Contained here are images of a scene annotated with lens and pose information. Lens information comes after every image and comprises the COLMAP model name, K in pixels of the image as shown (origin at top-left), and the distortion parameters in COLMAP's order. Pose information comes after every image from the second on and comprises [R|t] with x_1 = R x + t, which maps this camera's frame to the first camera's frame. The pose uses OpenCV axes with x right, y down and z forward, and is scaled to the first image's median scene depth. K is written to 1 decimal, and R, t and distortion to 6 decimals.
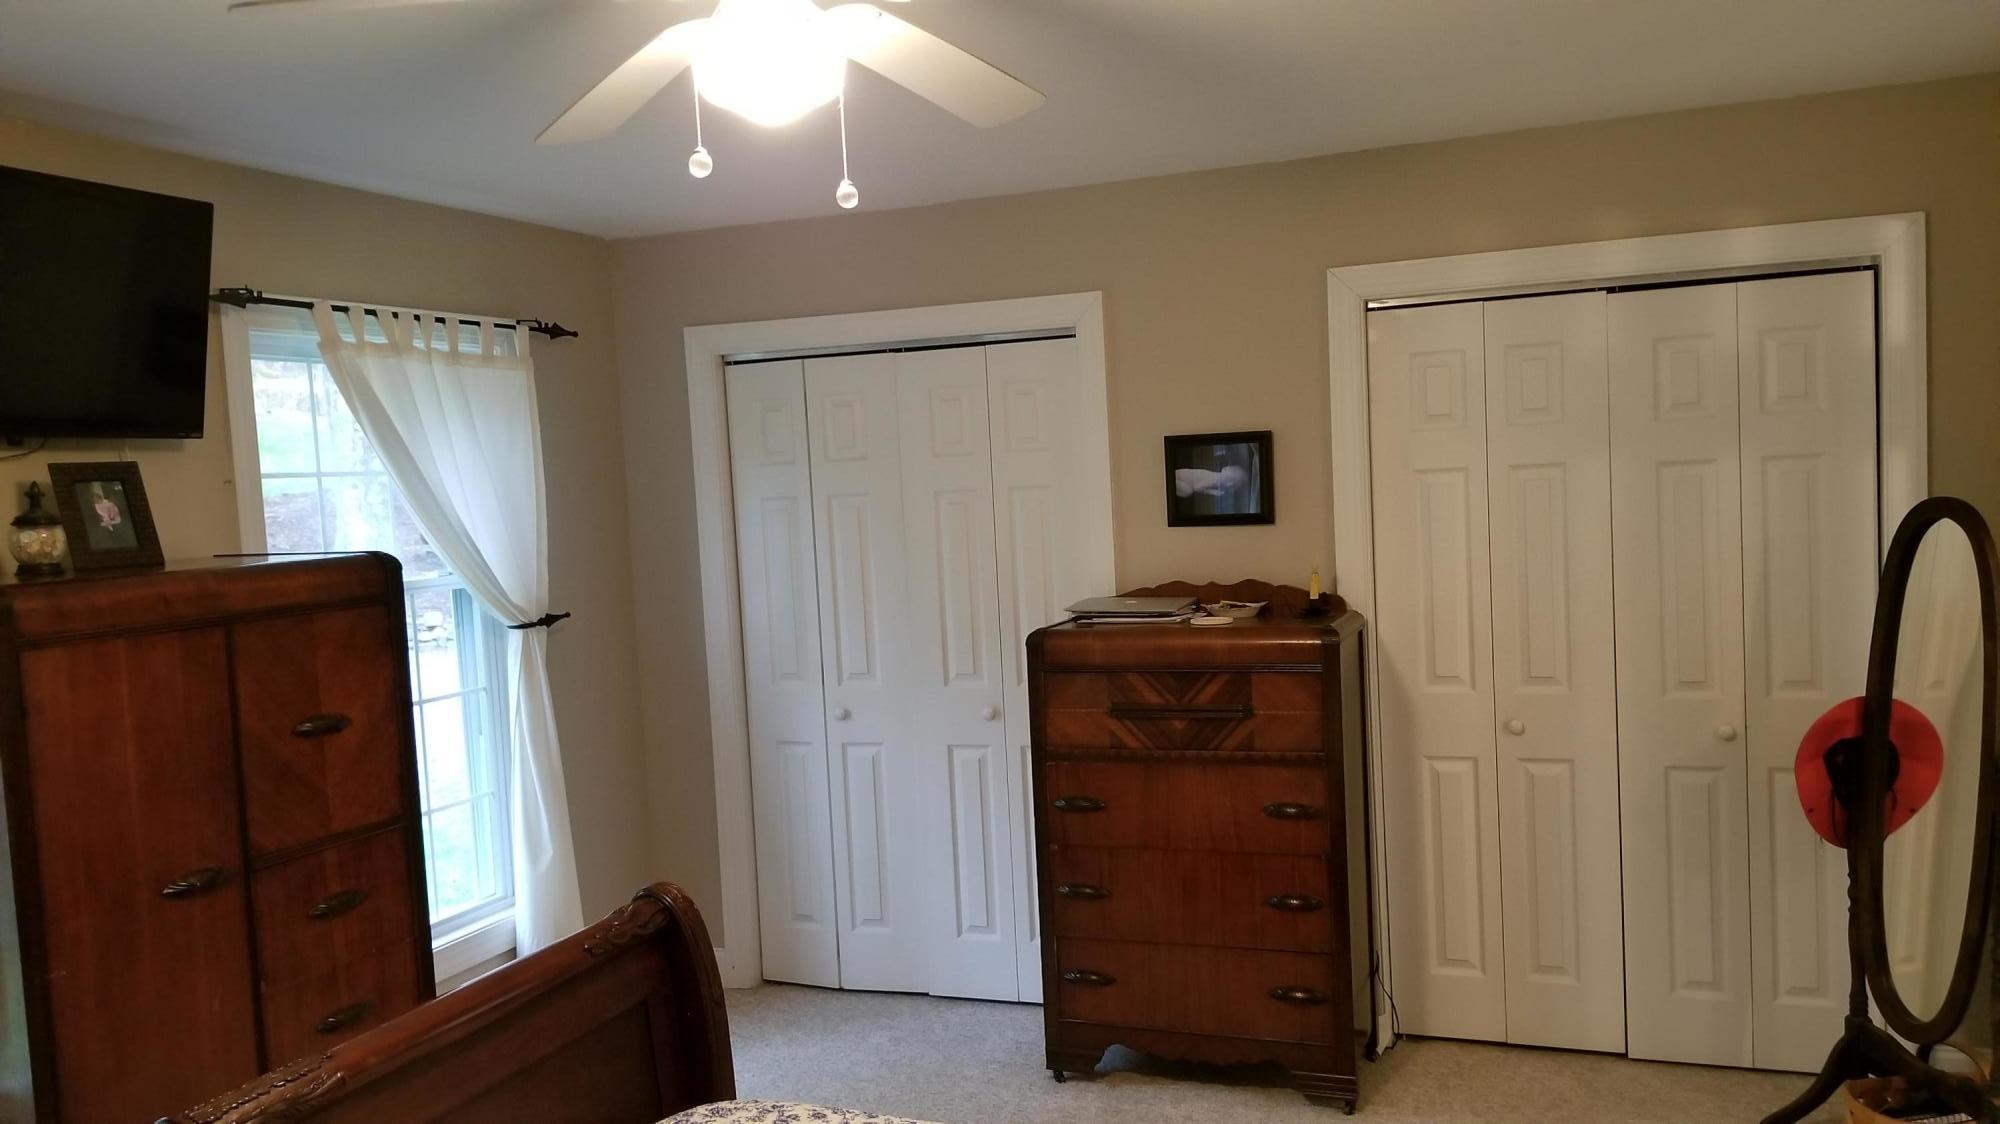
lens RADIAL K [[1547.9, 0, 1010.3], [0, 1547.9, 569.3], [0, 0, 1]] dist [0.064726, -0.117549]
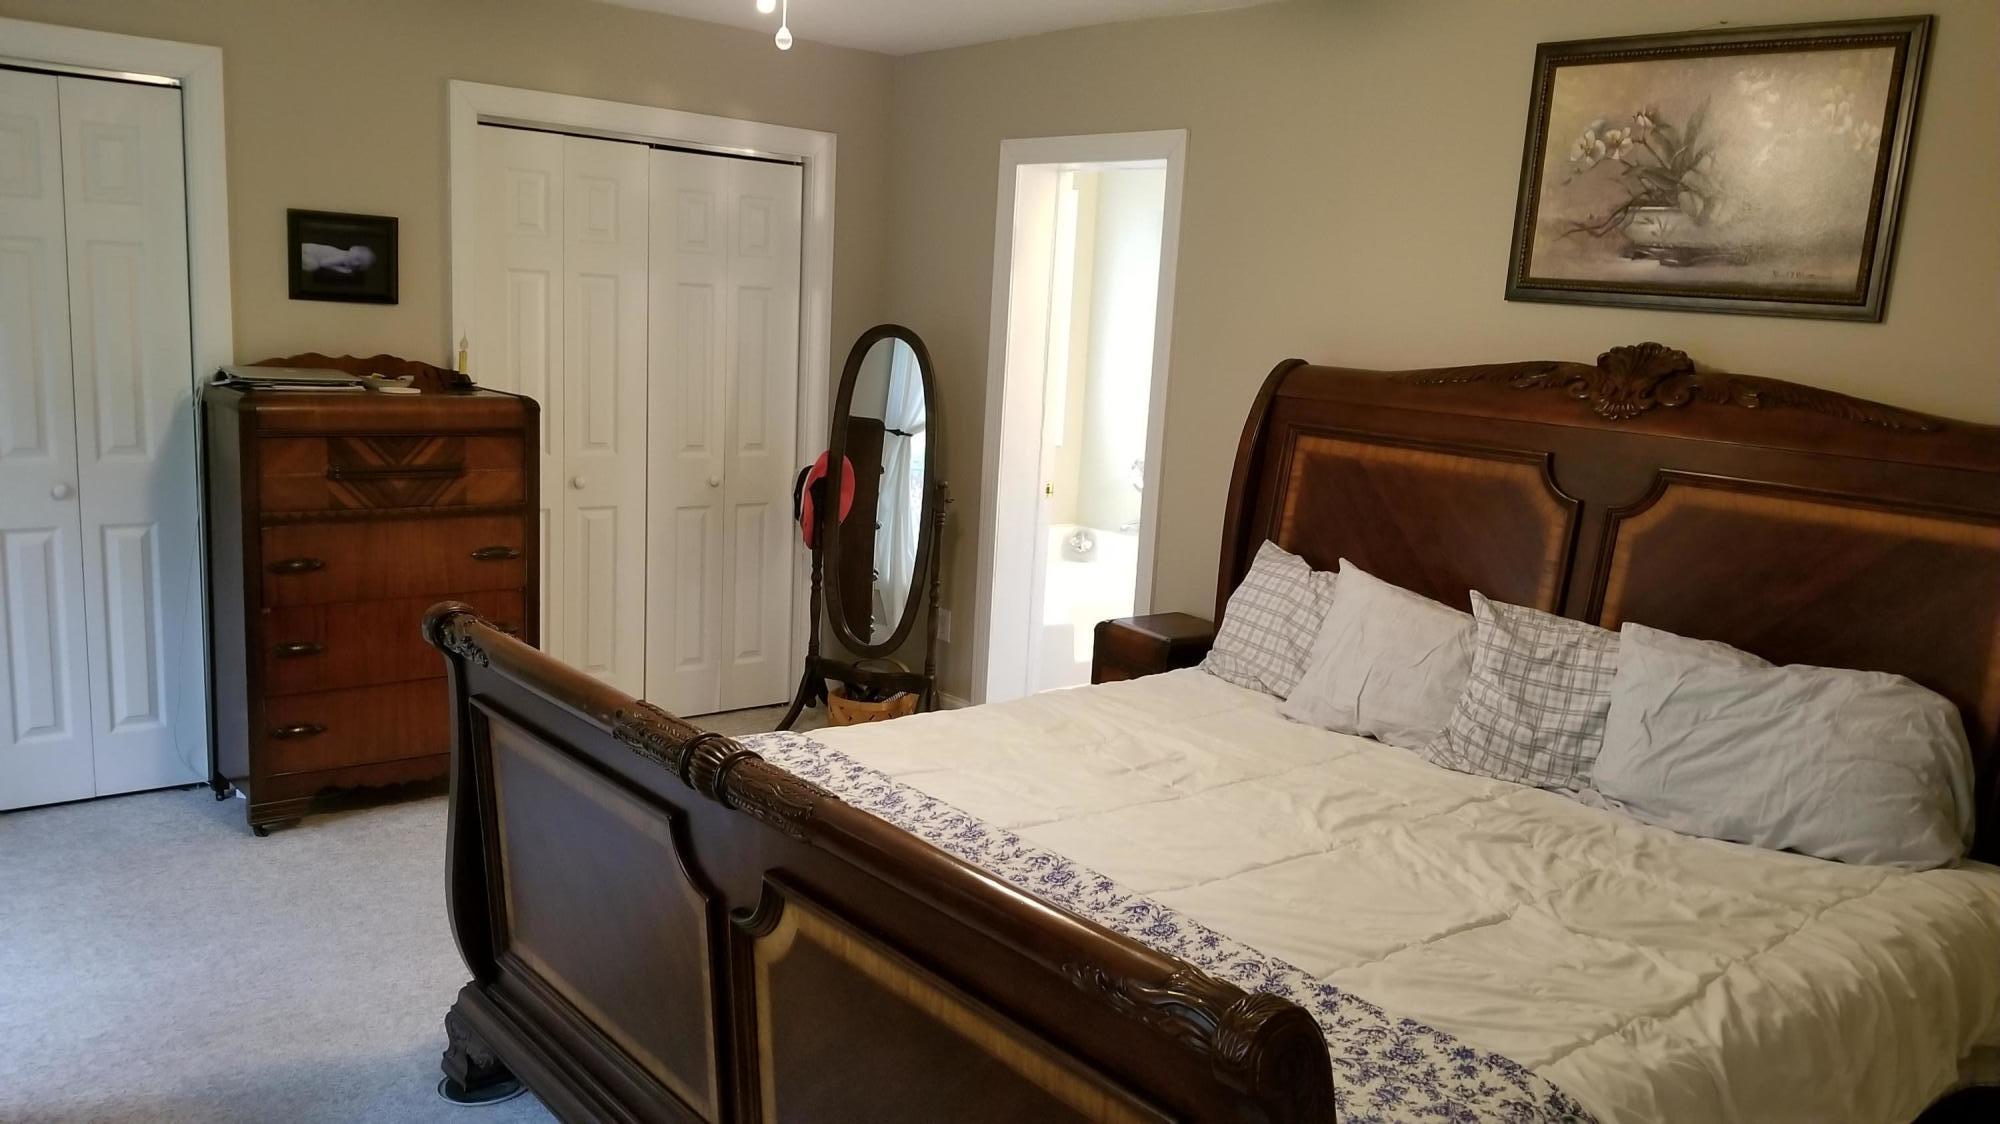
lens RADIAL K [[1547.9, 0, 1014.7], [0, 1547.9, 566.1], [0, 0, 1]] dist [0.064726, -0.117549]
pose [[0.471435, -0.069581, 0.879152, -0.649153], [-0.029303, 0.995096, 0.094471, 0.039951], [-0.881414, -0.070298, 0.467084, 0.093683]]
